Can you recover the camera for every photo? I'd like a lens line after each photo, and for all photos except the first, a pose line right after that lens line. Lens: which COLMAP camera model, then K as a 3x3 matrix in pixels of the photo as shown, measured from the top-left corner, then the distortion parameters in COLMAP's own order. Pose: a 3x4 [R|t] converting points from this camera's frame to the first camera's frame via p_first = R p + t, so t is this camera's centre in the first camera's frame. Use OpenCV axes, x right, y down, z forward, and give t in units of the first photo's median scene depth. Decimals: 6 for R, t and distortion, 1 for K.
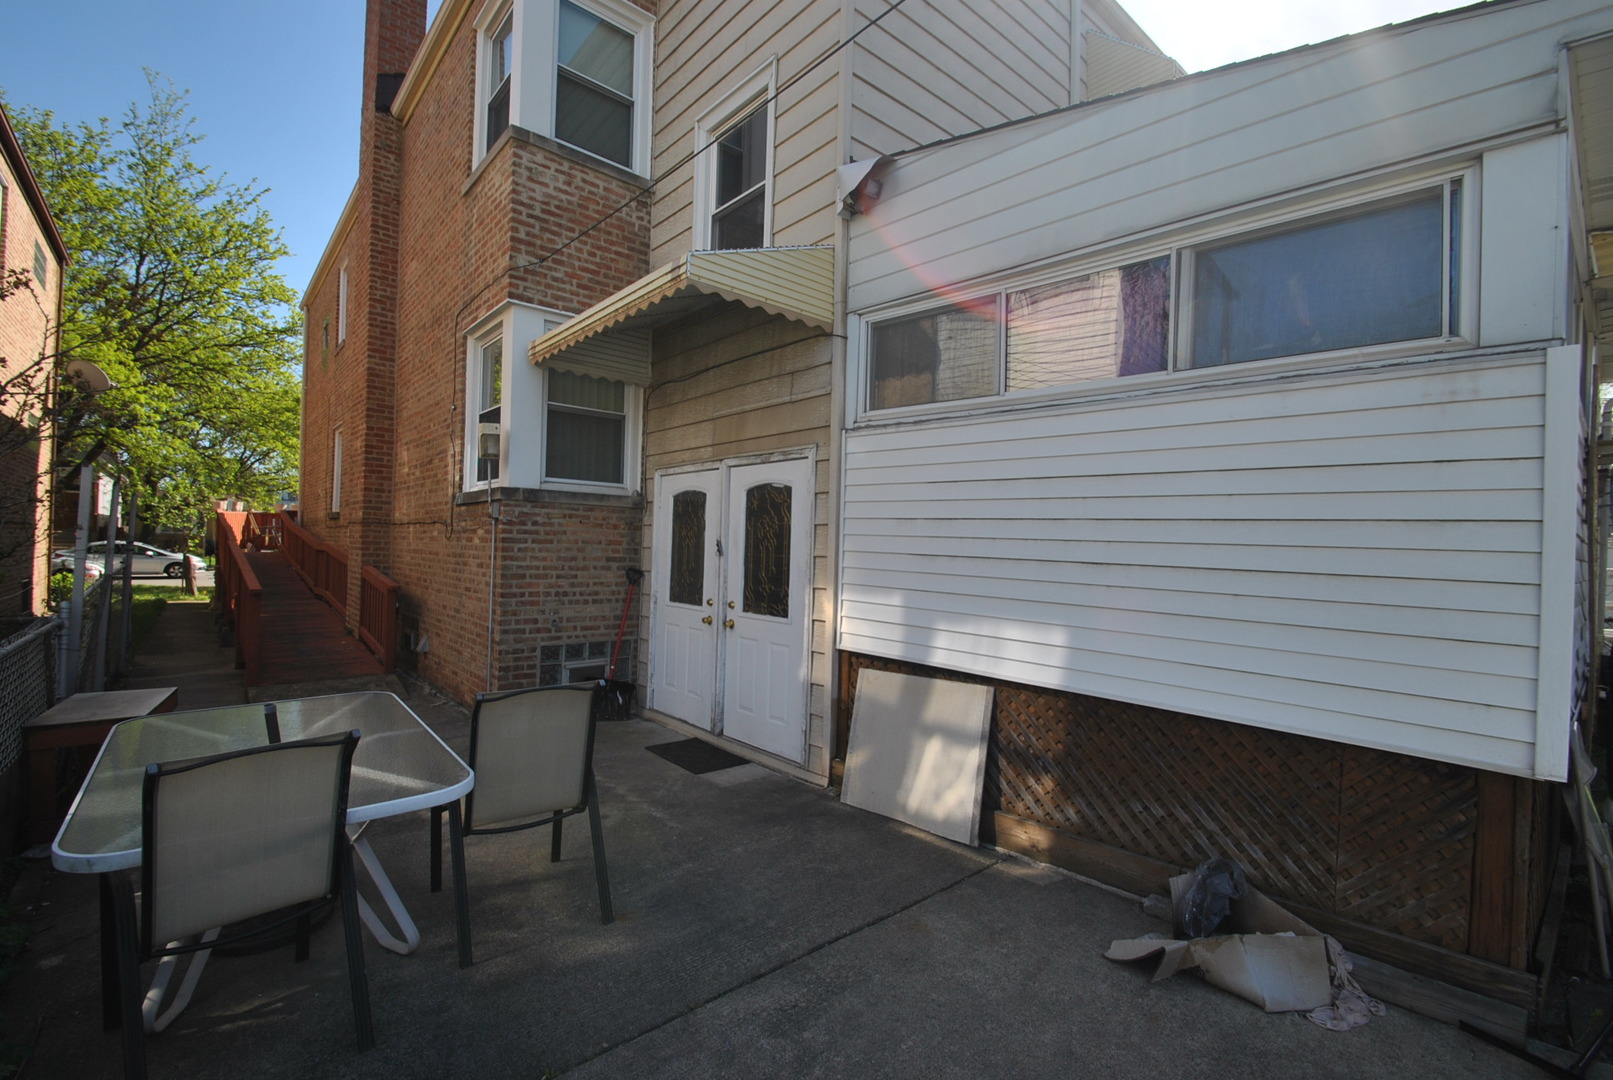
lens RADIAL K [[714.6, 0, 815.4], [0, 714.6, 540.9], [0, 0, 1]] dist [0.002248, -0.001529]
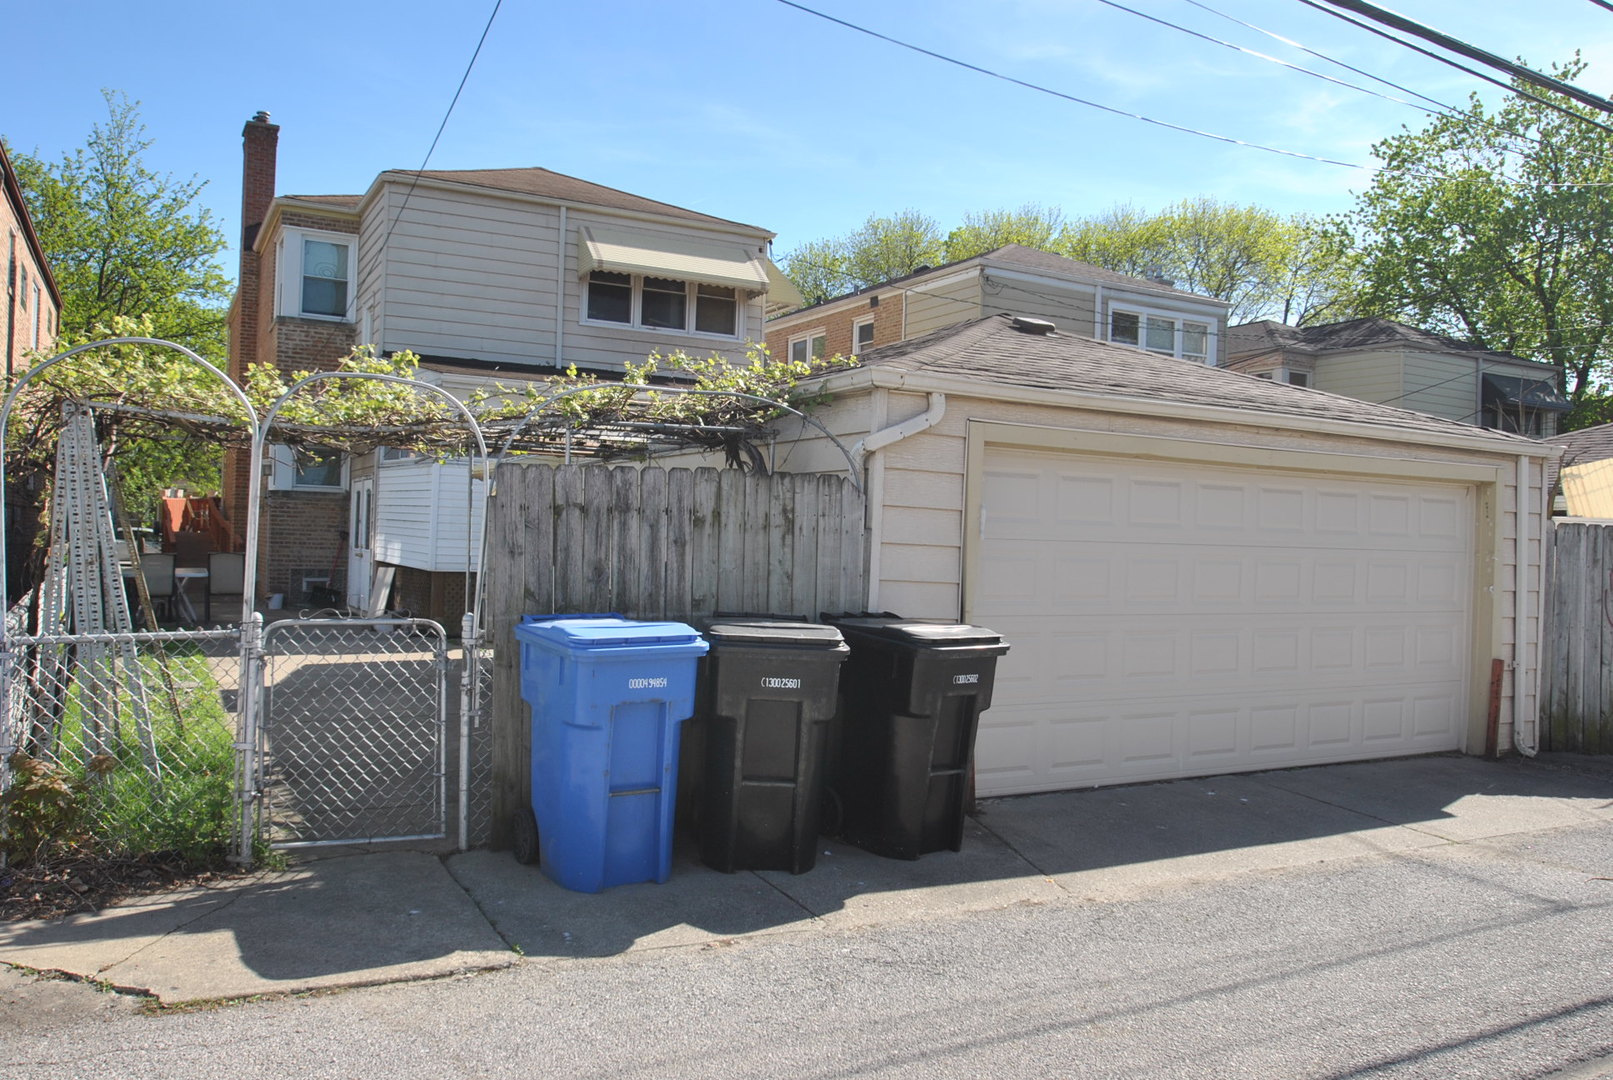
lens RADIAL K [[1233.0, 0, 804.7], [0, 1233.0, 537.0], [0, 0, 1]] dist [0.004178, 0.007660]
pose [[0.975019, 0.006026, -0.222042, 1.634880], [-0.007181, 0.999965, -0.004397, 0.058060], [0.222007, 0.005881, 0.975027, -1.881413]]
